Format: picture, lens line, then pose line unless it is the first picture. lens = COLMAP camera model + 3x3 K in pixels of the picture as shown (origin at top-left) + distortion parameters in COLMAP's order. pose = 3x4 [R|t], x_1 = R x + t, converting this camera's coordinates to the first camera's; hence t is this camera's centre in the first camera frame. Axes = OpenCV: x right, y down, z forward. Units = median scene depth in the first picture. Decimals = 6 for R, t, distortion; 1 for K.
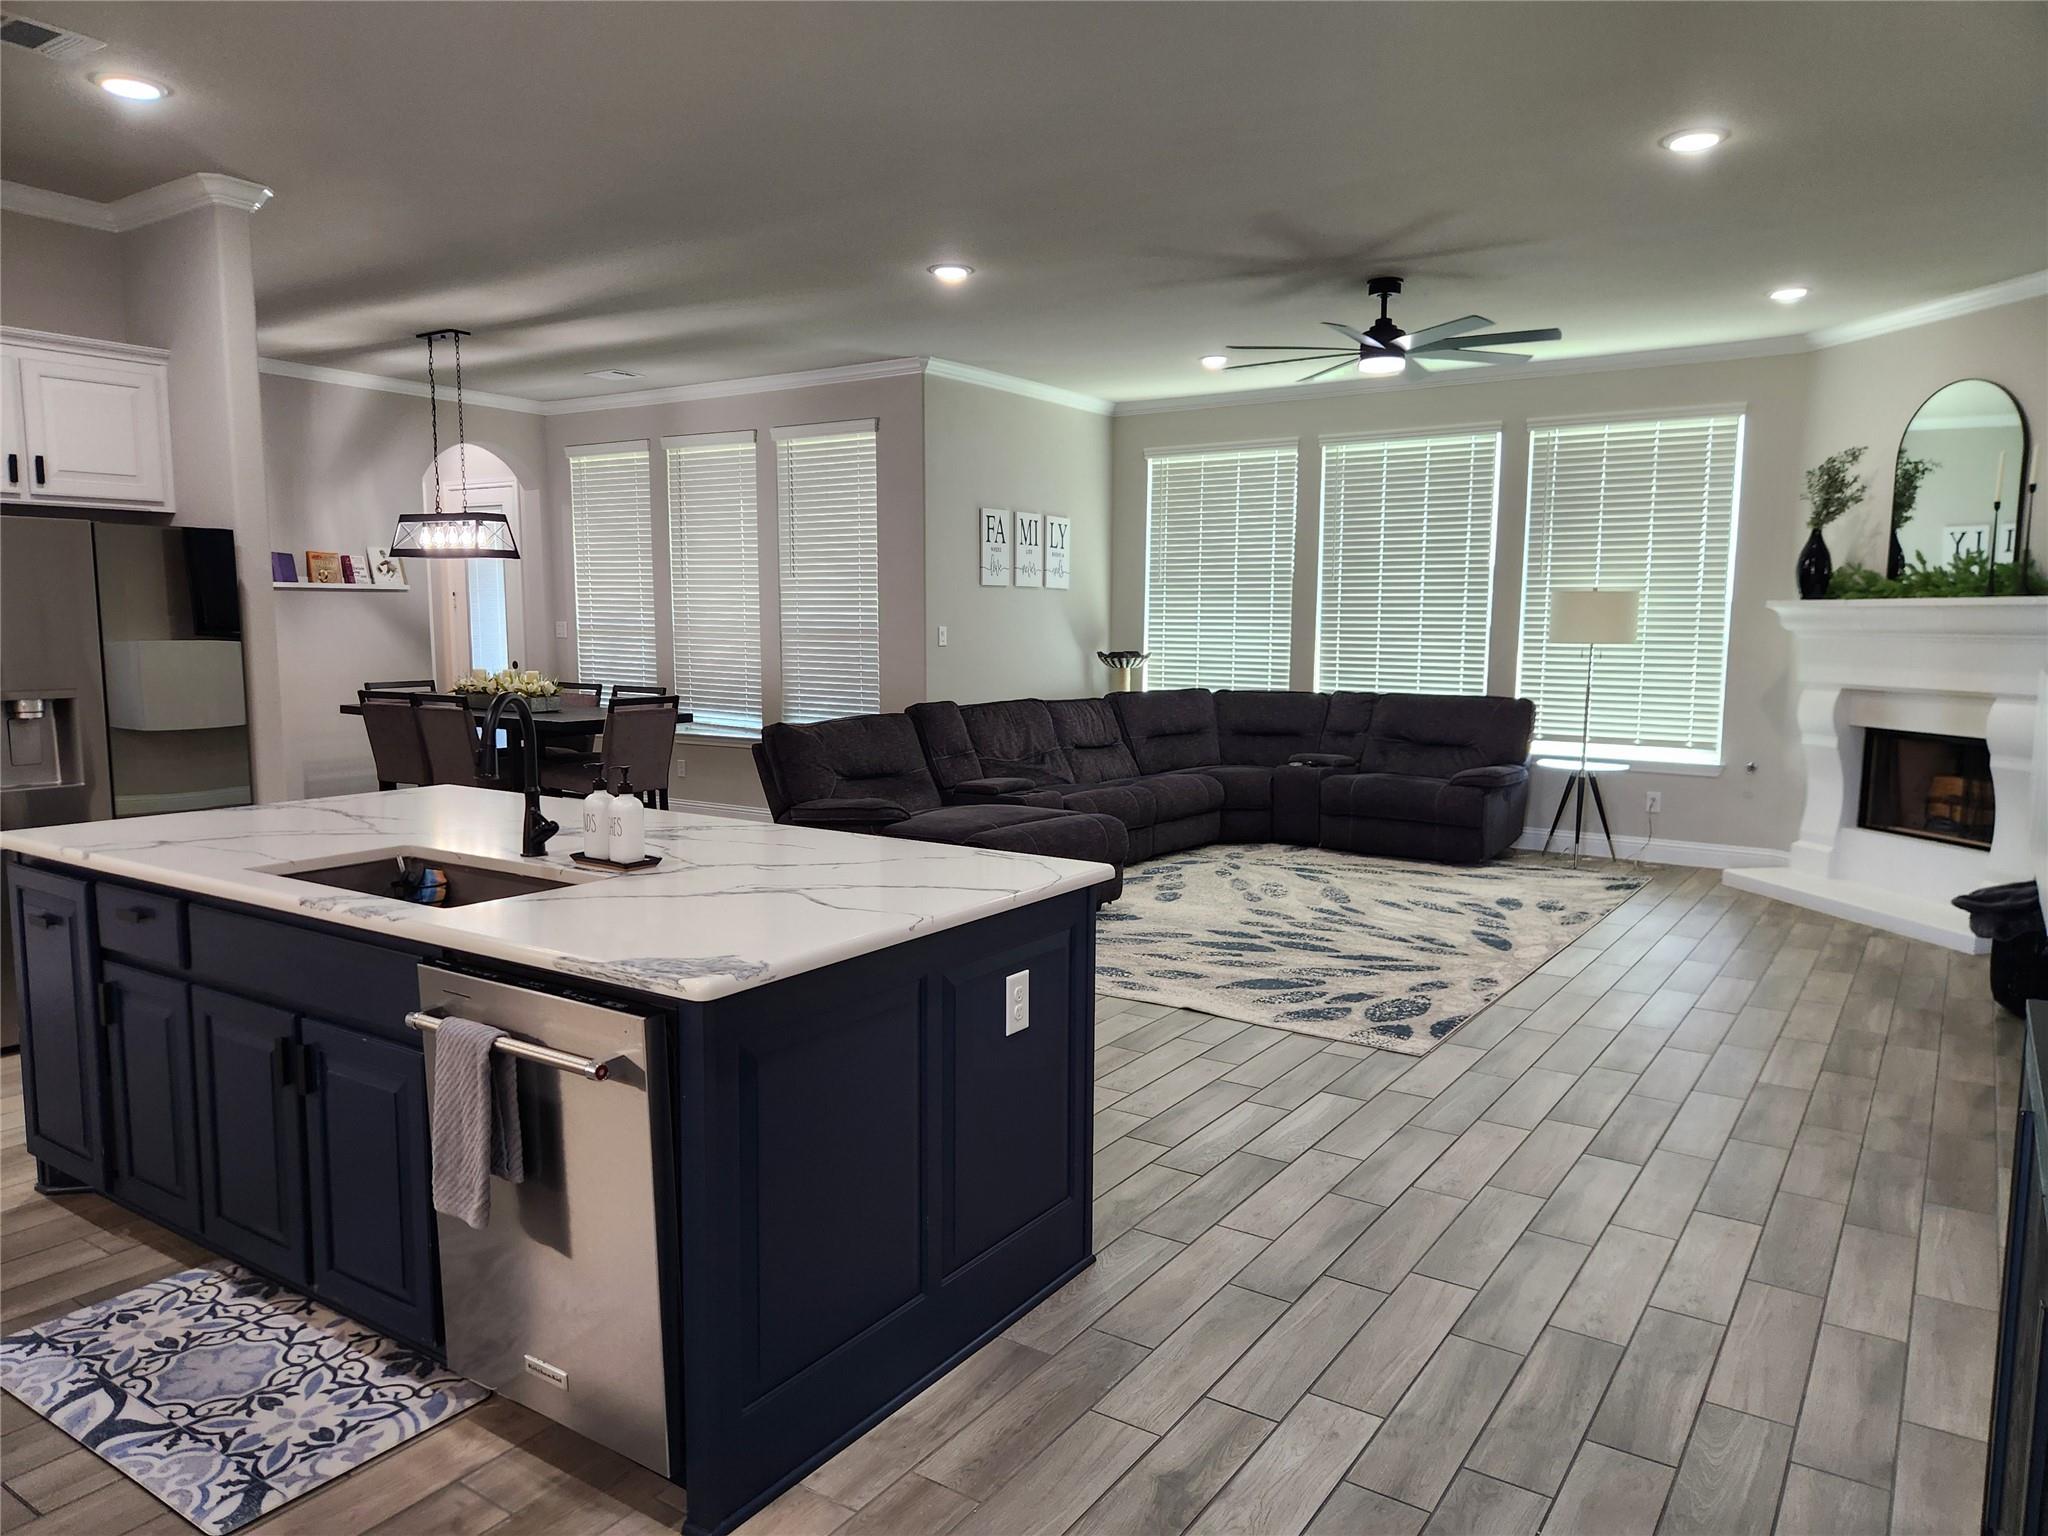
lens RADIAL K [[1368.8, 0, 1024.0], [0, 1368.8, 768.0], [0, 0, 1]] dist [0.080656, -0.059119]
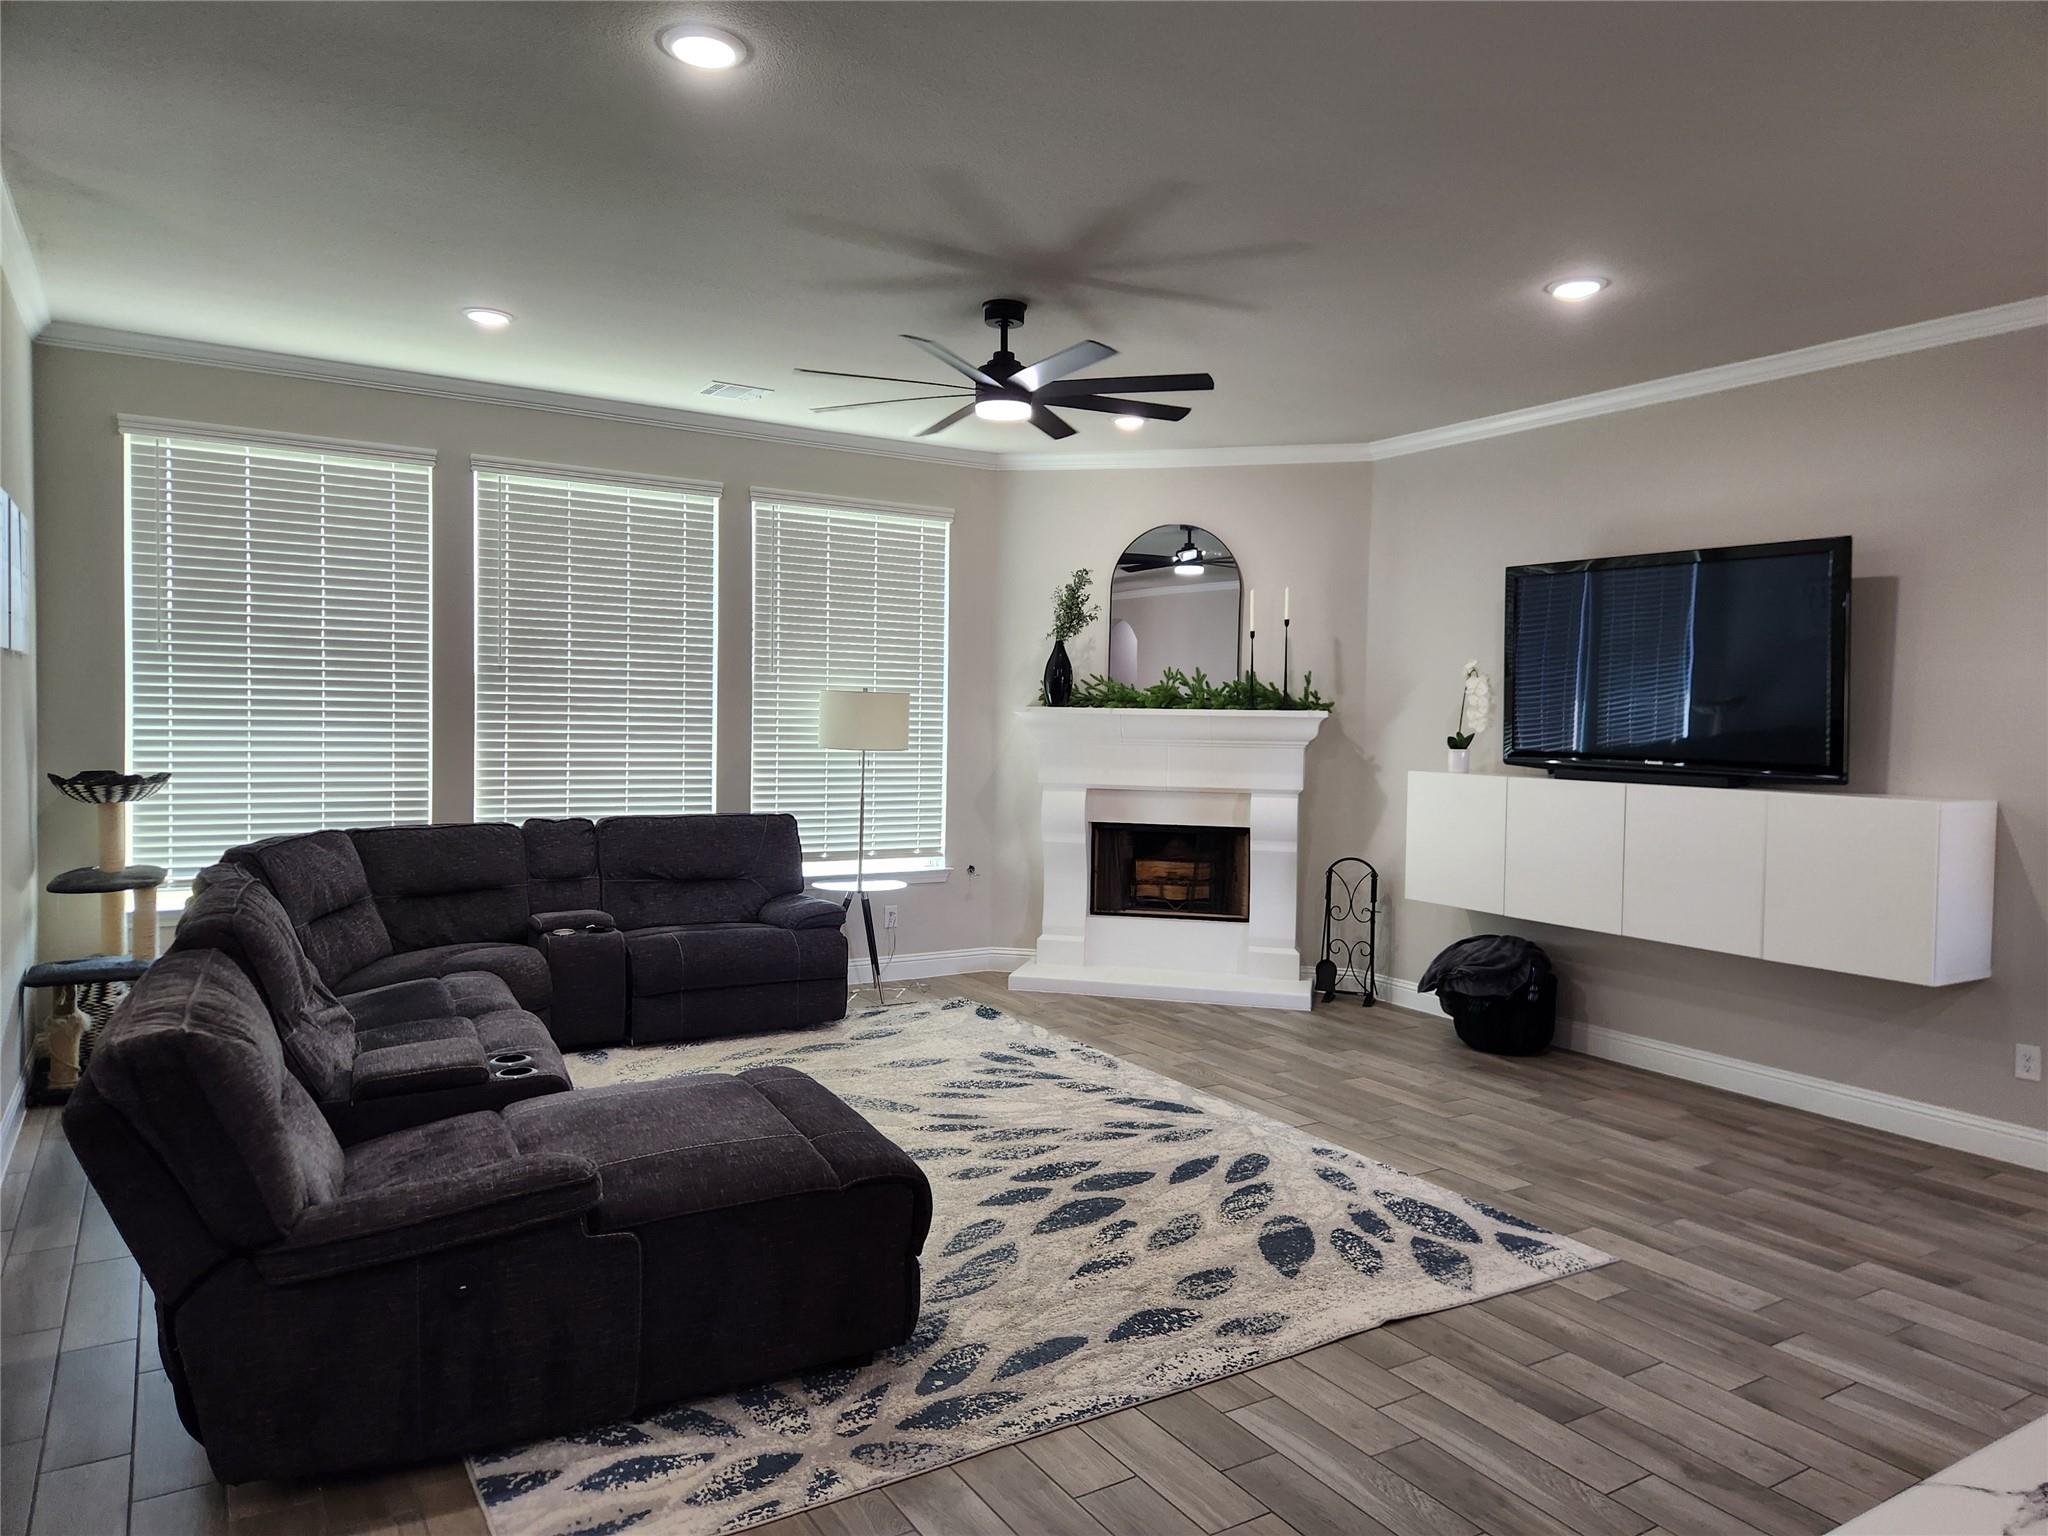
lens RADIAL K [[1367.4, 0, 1035.0], [0, 1367.4, 761.5], [0, 0, 1]] dist [0.082360, -0.074431]
pose [[0.405449, -0.033436, 0.913506, -0.363726], [0.083310, 0.996524, -0.000502, -0.073681], [-0.910313, 0.076308, 0.406825, 0.547365]]
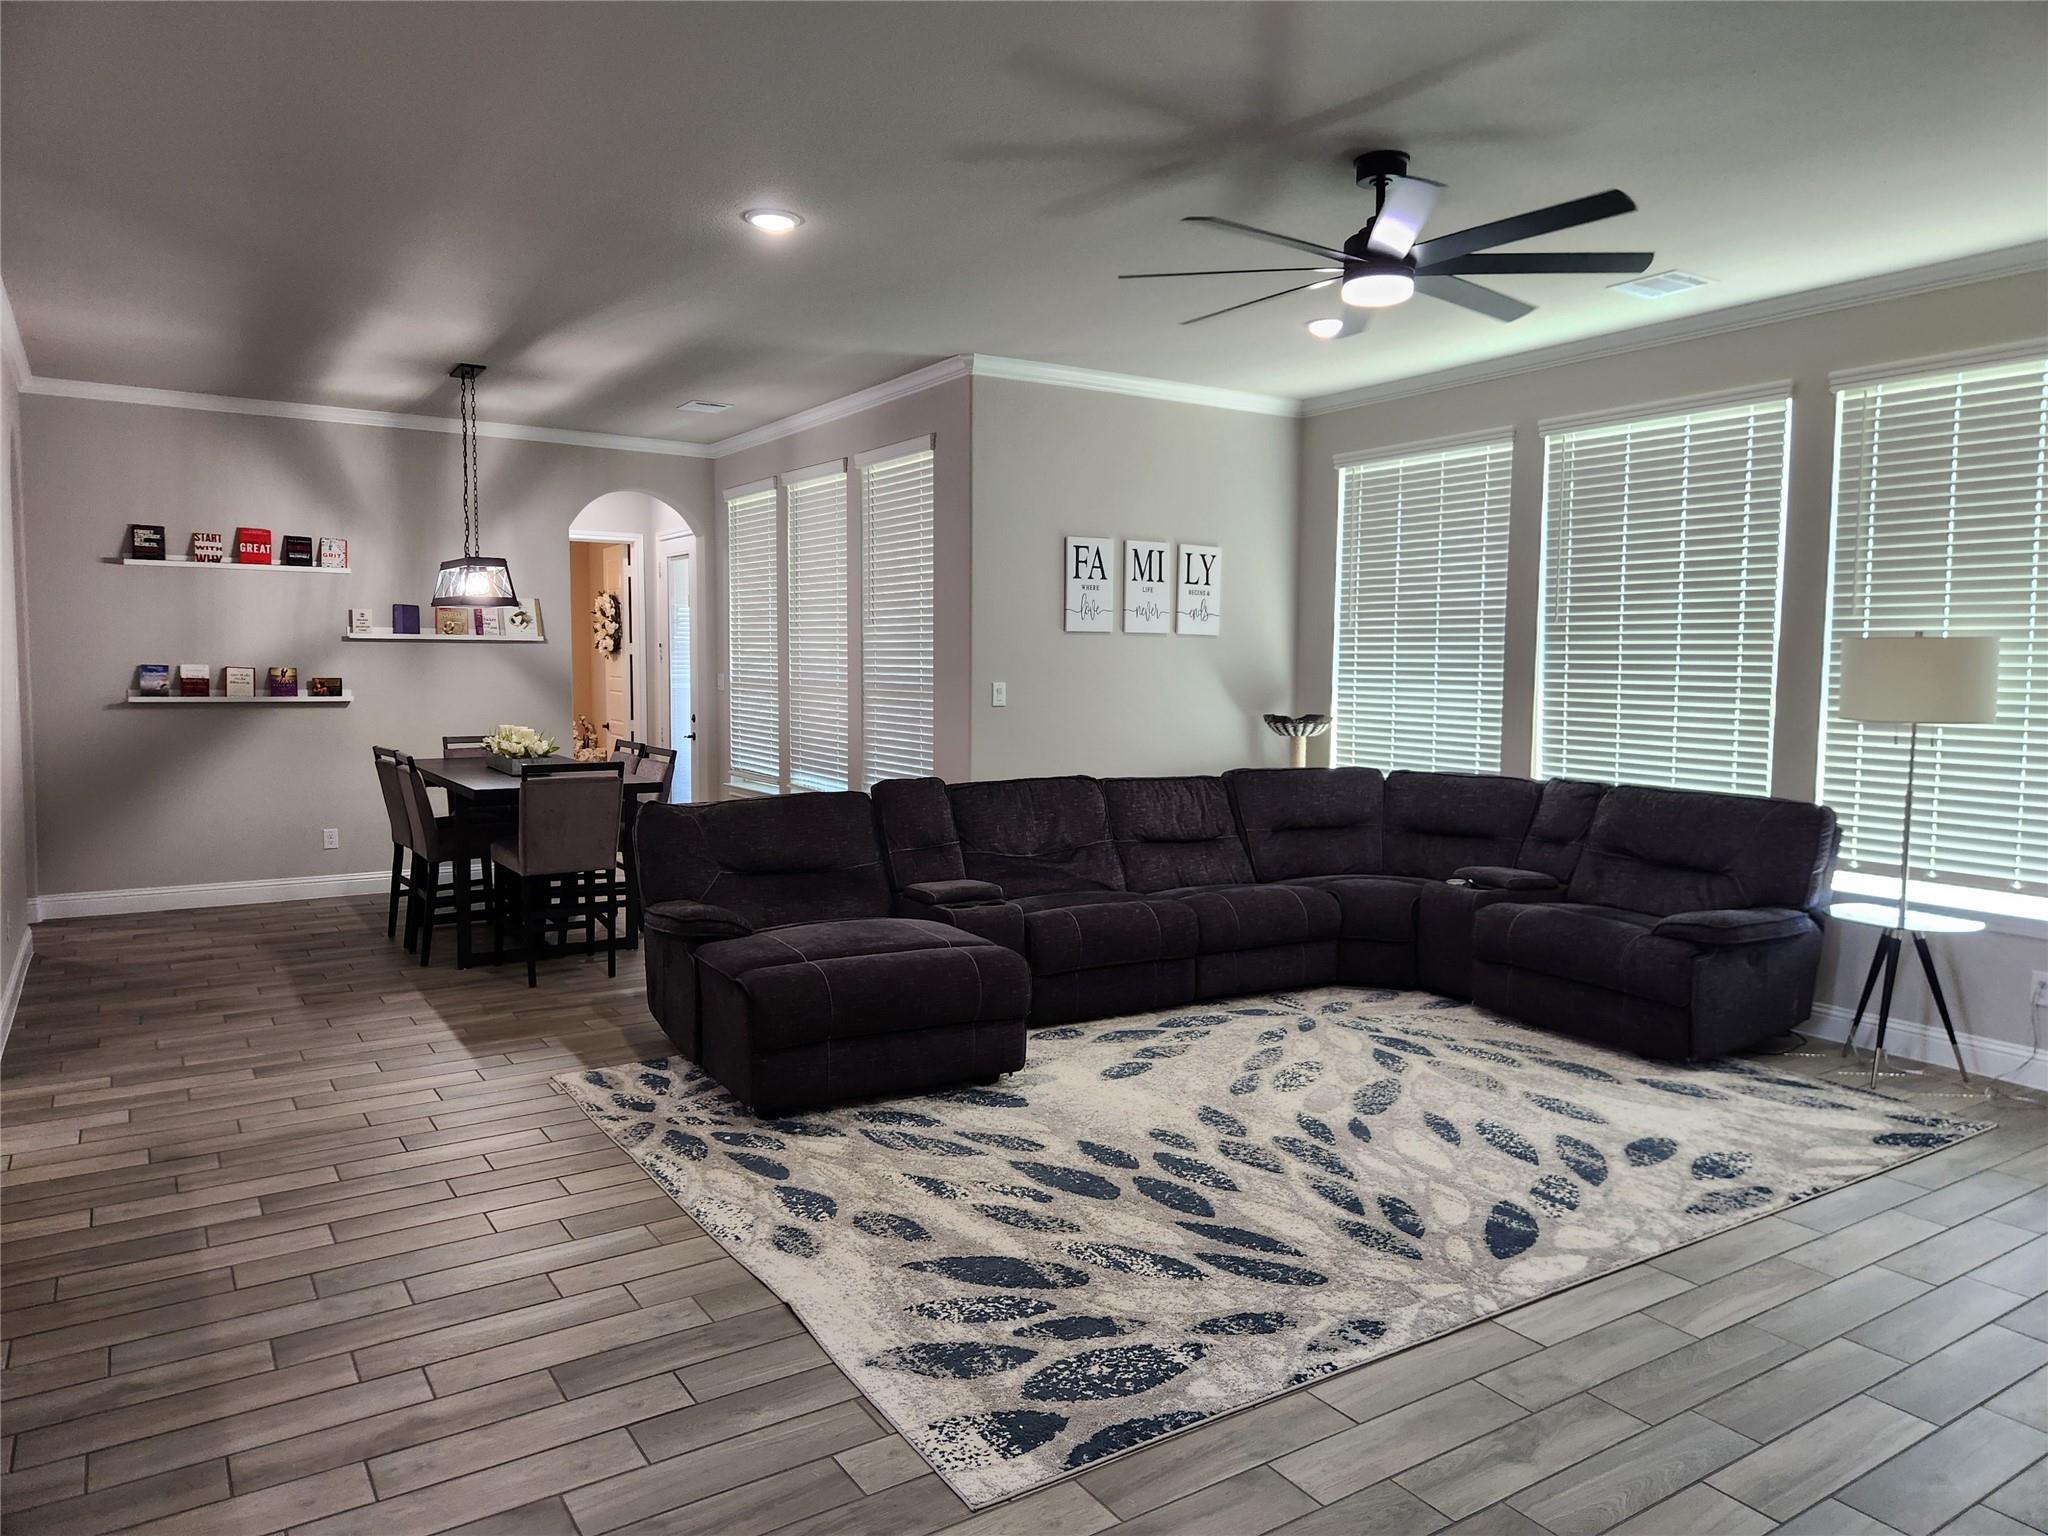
lens RADIAL K [[1363.2, 0, 1027.9], [0, 1363.2, 746.9], [0, 0, 1]] dist [0.077364, -0.070094]
pose [[0.923720, 0.027051, -0.382111, 0.287417], [-0.045881, 0.998136, -0.040251, -0.036483], [0.380310, 0.054712, 0.923239, 0.286998]]
